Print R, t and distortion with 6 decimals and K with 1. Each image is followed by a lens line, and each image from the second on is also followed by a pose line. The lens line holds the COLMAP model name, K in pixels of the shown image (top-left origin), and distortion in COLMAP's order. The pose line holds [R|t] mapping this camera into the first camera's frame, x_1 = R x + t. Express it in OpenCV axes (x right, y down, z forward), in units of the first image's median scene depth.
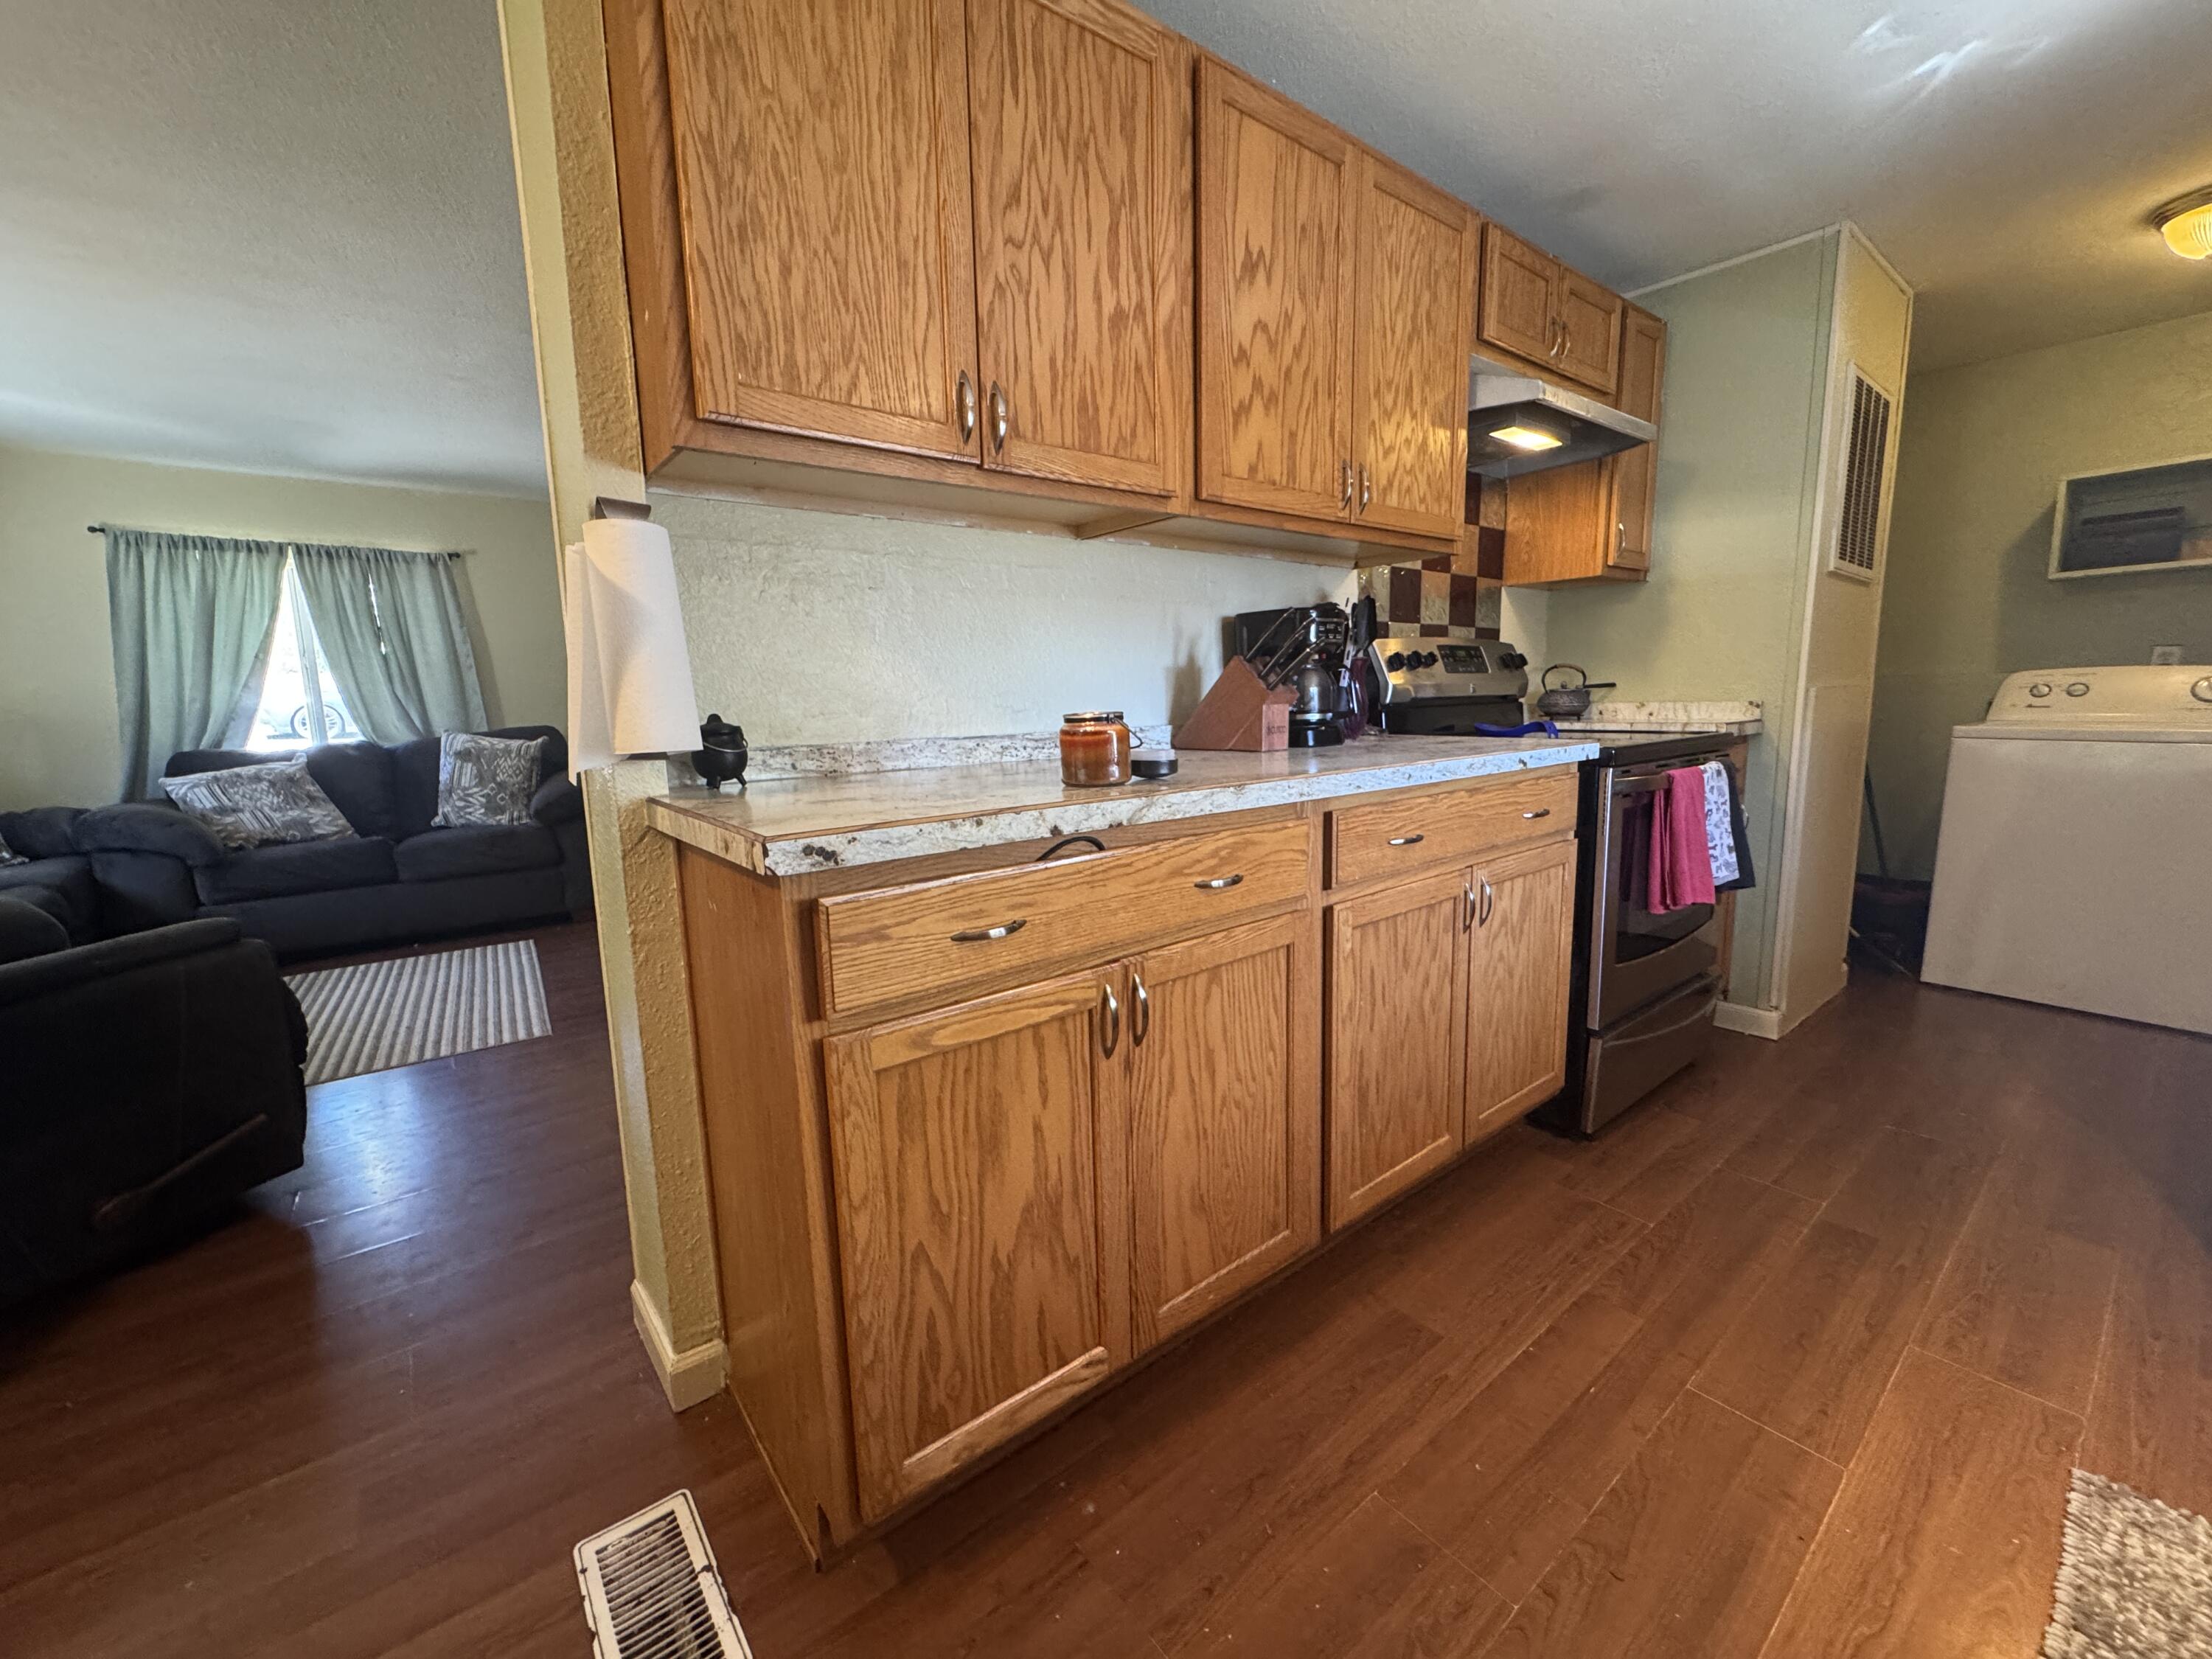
lens RADIAL K [[882.5, 0, 1102.0], [0, 882.5, 828.3], [0, 0, 1]] dist [-0.002537, 0.000238]
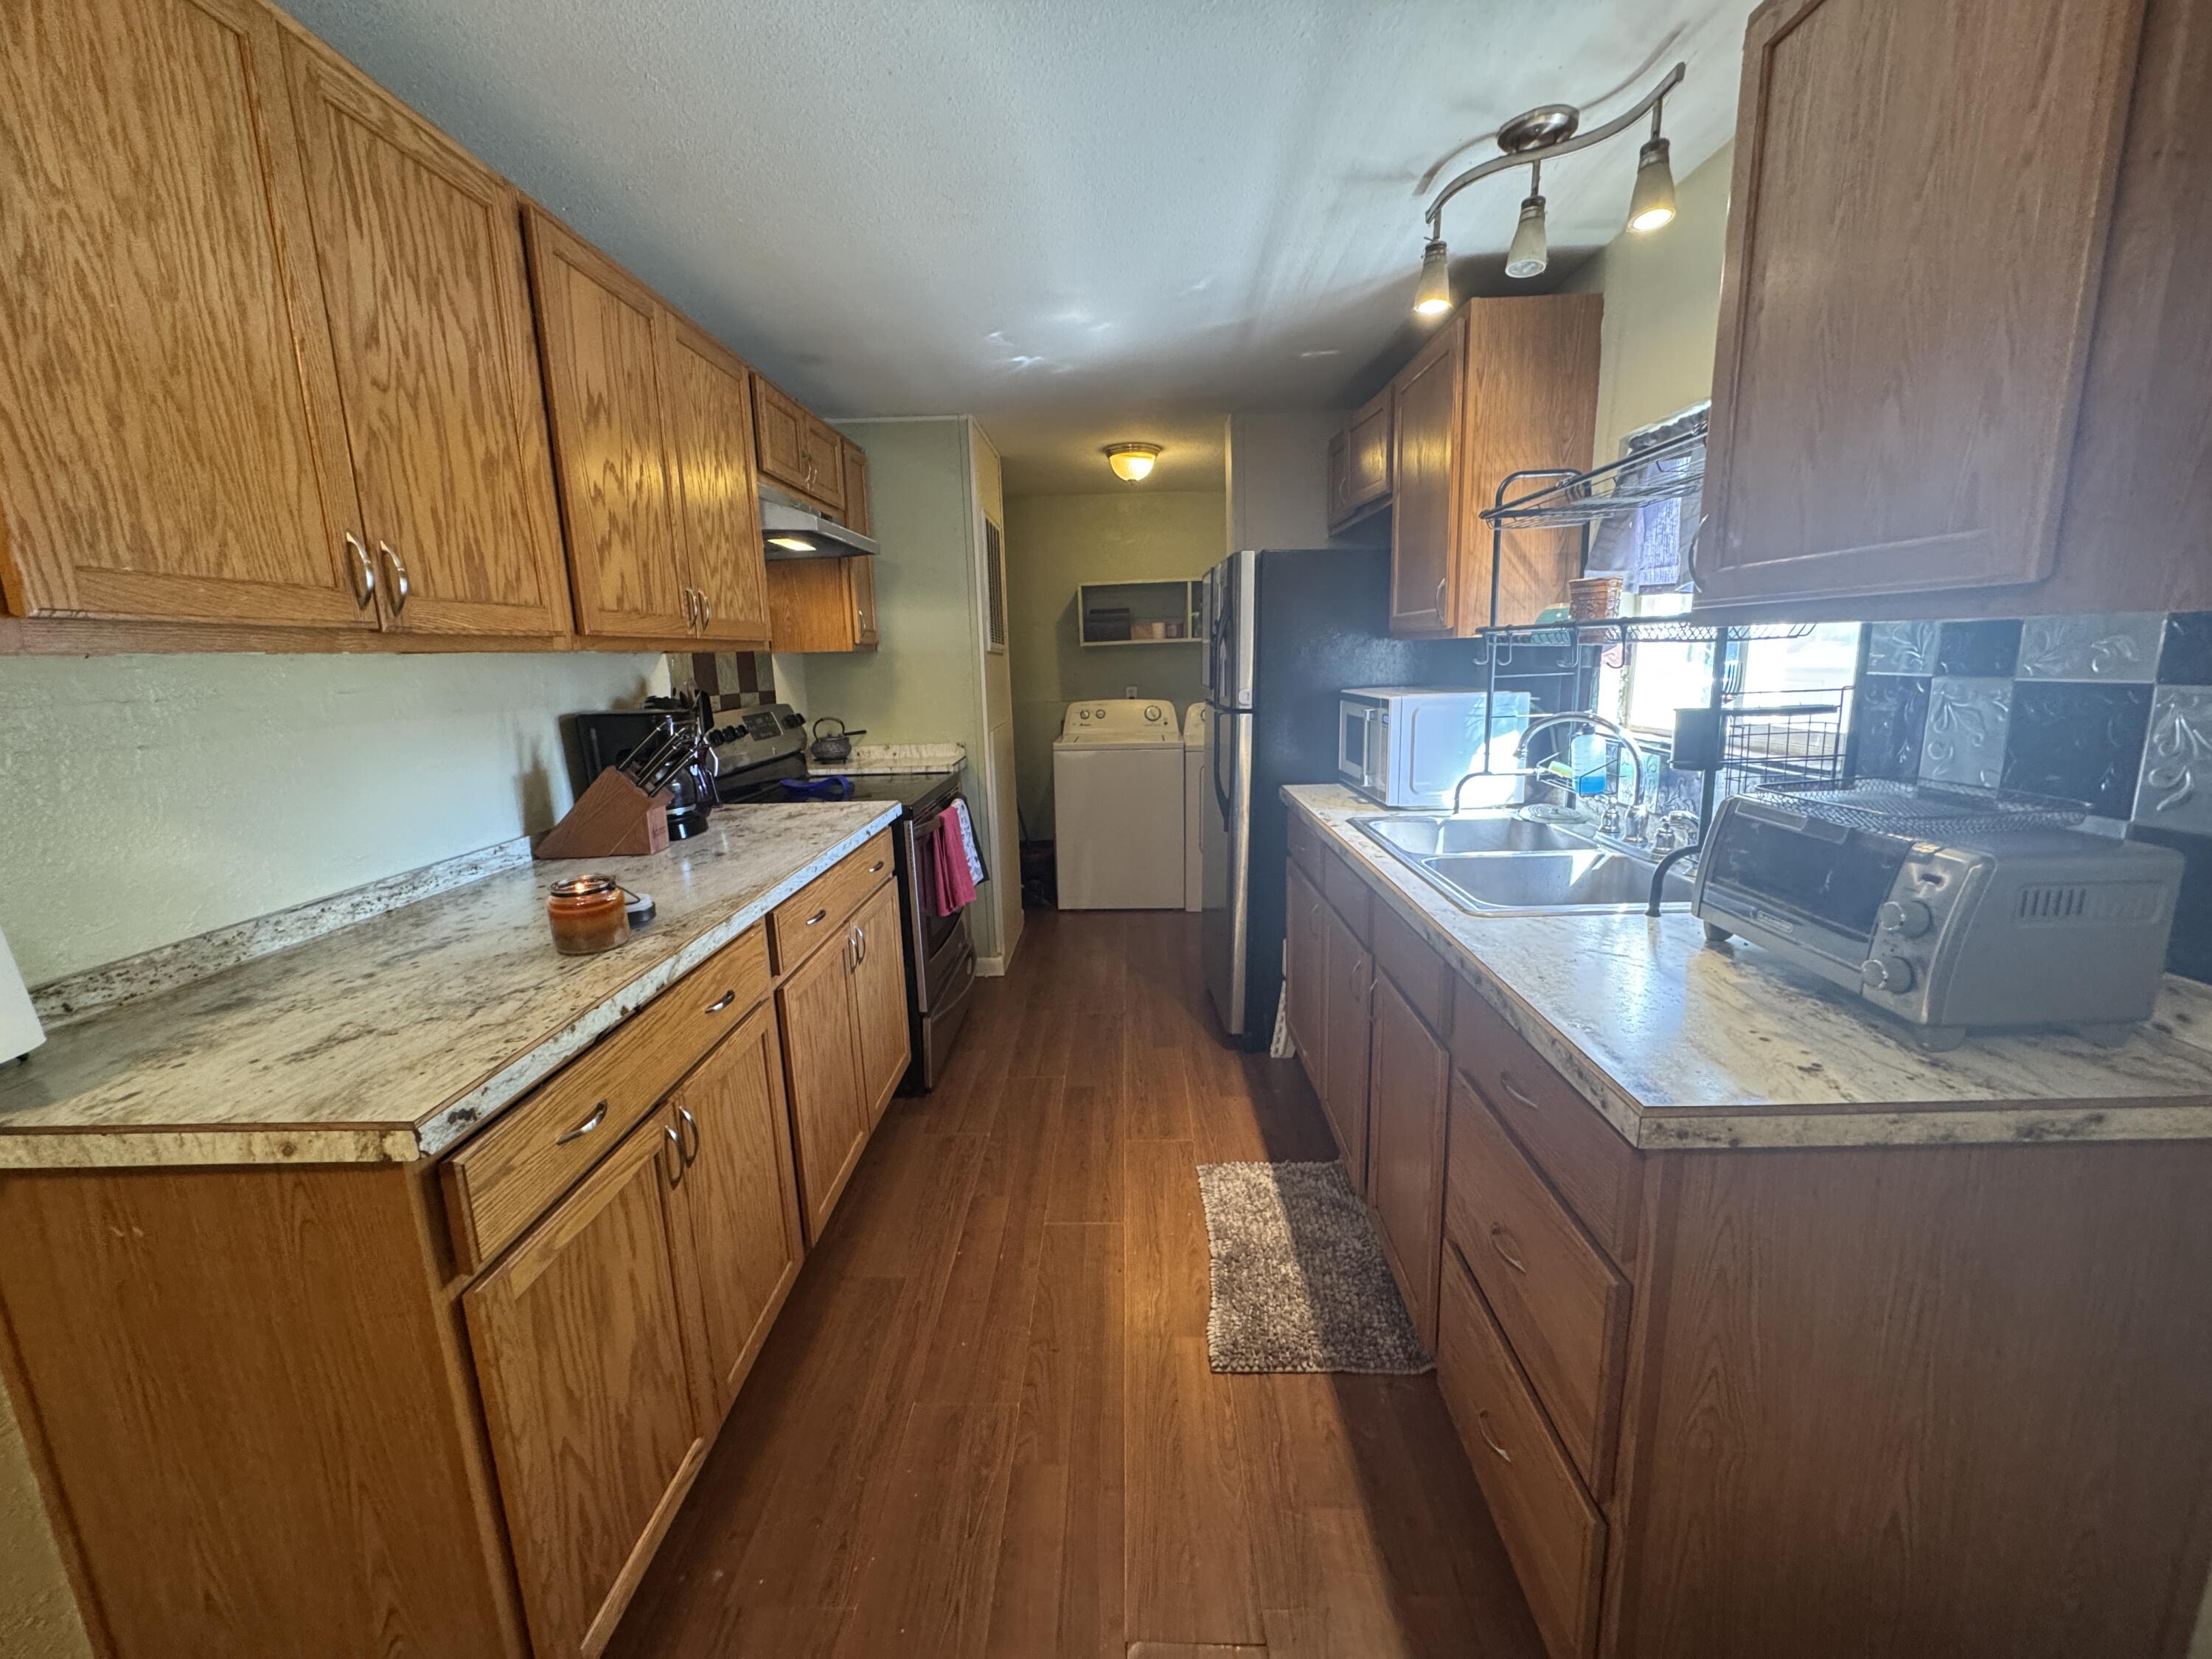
lens RADIAL K [[882.5, 0, 1102.0], [0, 882.5, 828.3], [0, 0, 1]] dist [-0.002537, 0.000238]
pose [[0.639475, -0.144338, 0.755142, -0.352155], [0.127910, 0.988503, 0.080625, -0.176221], [-0.758097, 0.045033, 0.650585, -0.133431]]
